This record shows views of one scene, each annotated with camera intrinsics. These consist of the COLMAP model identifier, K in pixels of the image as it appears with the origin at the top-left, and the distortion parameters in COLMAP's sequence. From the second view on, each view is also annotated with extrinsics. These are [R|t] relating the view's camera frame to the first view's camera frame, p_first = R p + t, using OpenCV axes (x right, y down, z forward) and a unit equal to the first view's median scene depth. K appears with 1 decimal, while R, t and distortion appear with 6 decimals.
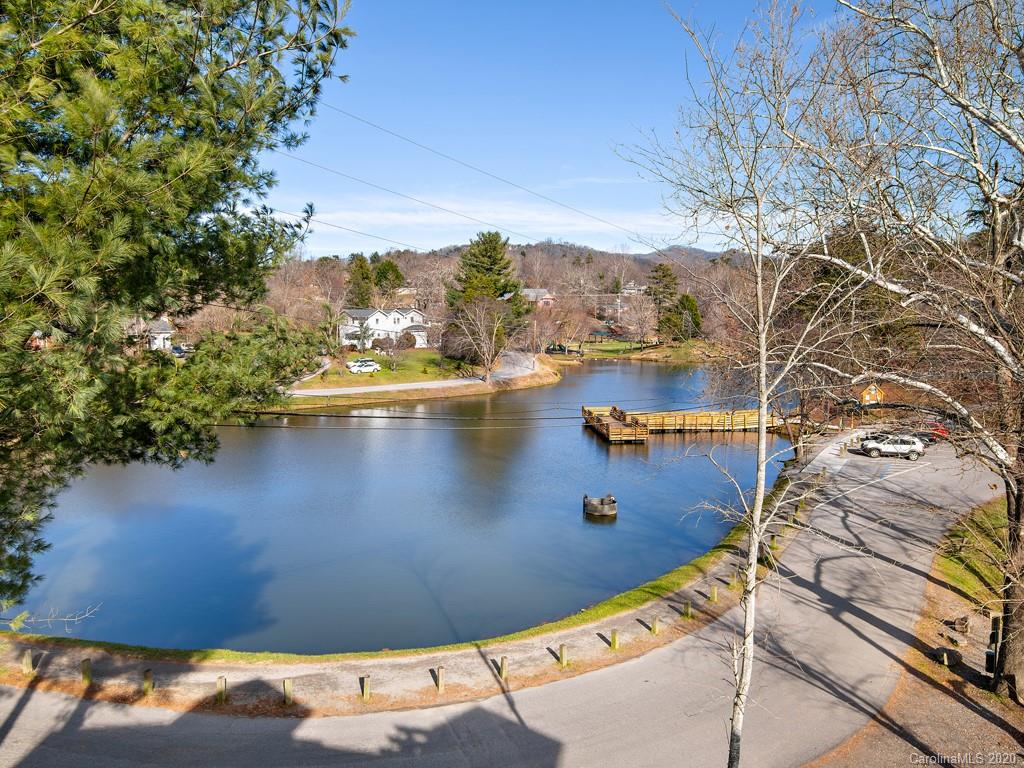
lens RADIAL K [[775.5, 0, 517.5], [0, 775.5, 385.8], [0, 0, 1]] dist [-0.007166, -0.019279]
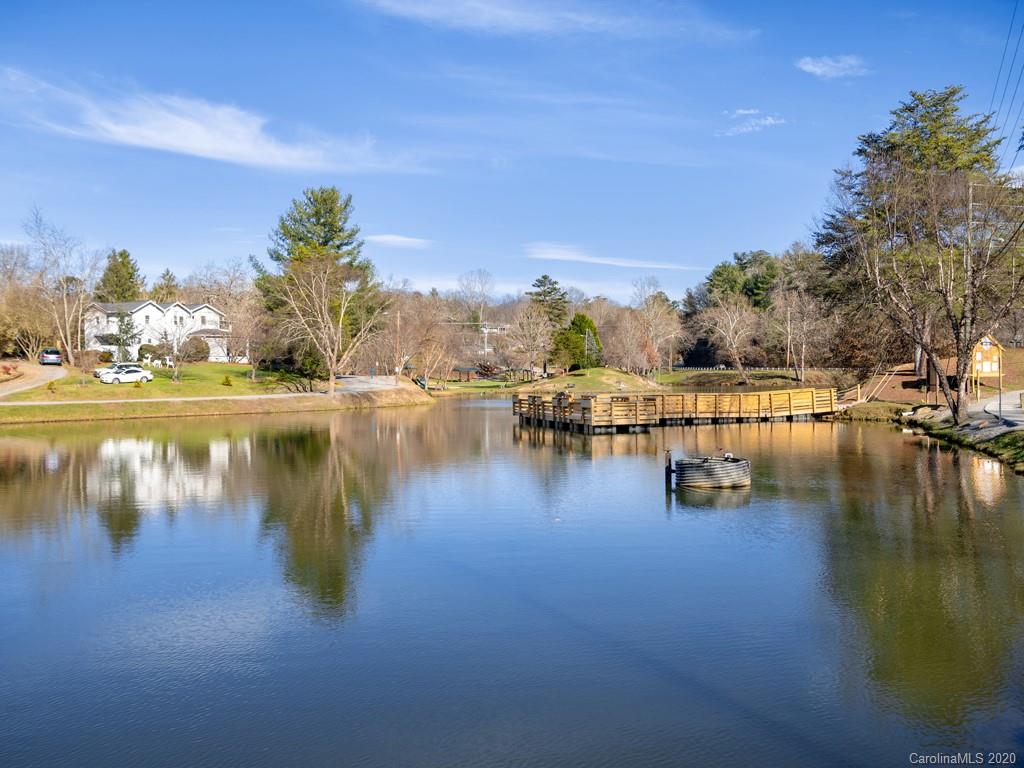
lens RADIAL K [[940.3, 0, 510.7], [0, 940.3, 382.4], [0, 0, 1]] dist [-0.068503, 0.000000]
pose [[0.981288, -0.020947, 0.191403, -0.081357], [0.041278, 0.993839, -0.102857, 0.134950], [-0.188069, 0.108833, 0.976107, 0.467078]]
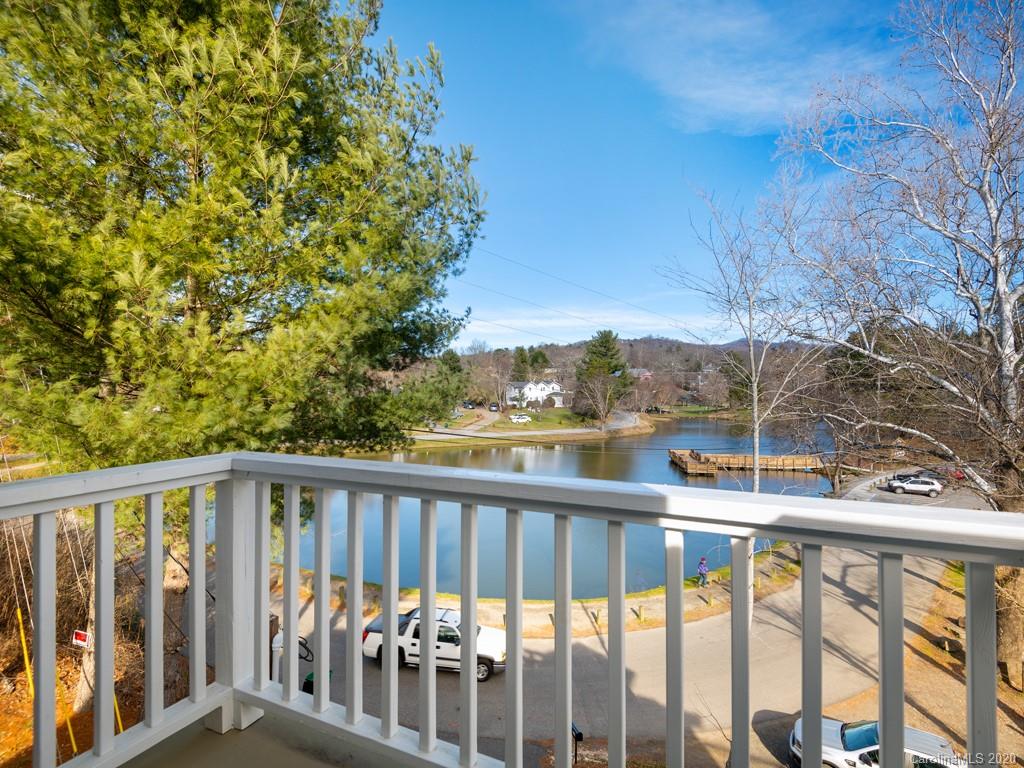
lens RADIAL K [[523.7, 0, 508.7], [0, 523.7, 380.4], [0, 0, 1]] dist [-0.000099, -0.002706]
pose [[0.974971, 0.002723, -0.222315, 0.015608], [-0.025751, 0.994578, -0.100750, 0.008940], [0.220835, 0.103954, 0.969755, -0.021940]]
